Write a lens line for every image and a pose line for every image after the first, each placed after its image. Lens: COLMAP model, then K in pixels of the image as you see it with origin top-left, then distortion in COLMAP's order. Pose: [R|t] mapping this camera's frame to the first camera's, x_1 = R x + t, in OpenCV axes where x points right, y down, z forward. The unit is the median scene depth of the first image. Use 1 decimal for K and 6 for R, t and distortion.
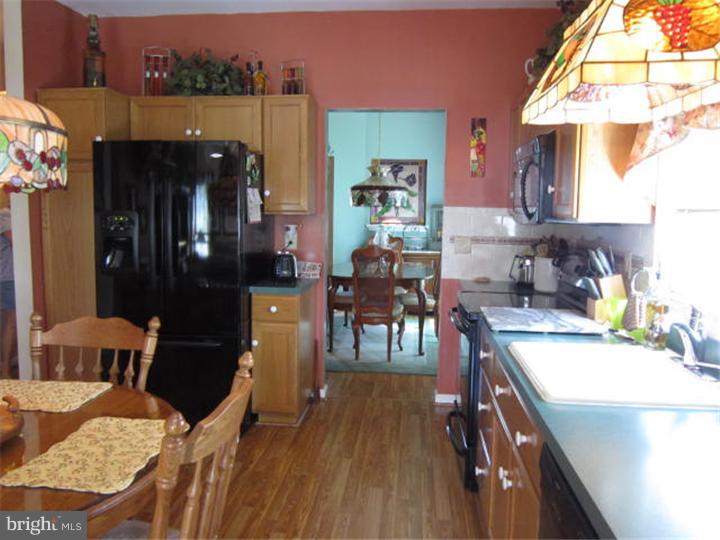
lens RADIAL K [[594.6, 0, 360.0], [0, 594.6, 270.0], [0, 0, 1]] dist [-0.014363, -0.014423]
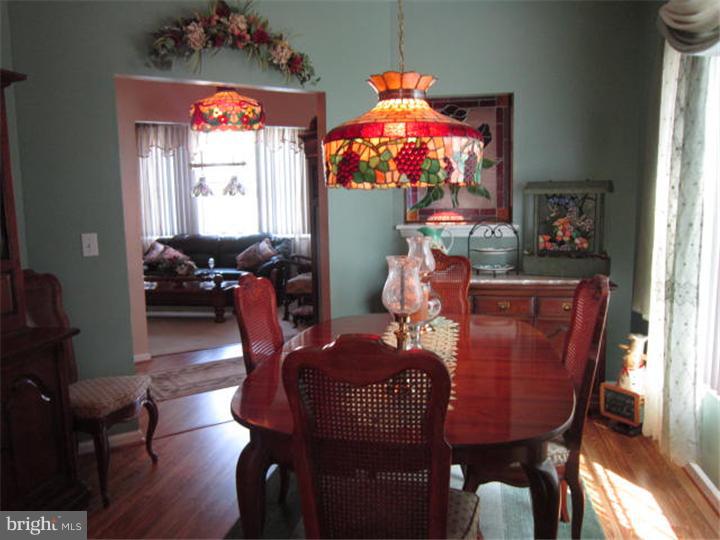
lens RADIAL K [[594.6, 0, 360.0], [0, 594.6, 270.0], [0, 0, 1]] dist [-0.014363, -0.014423]
pose [[0.994712, -0.021421, -0.100441, 0.030945], [0.023147, 0.999603, 0.016048, -0.047014], [0.100057, -0.018288, 0.994814, 0.485717]]
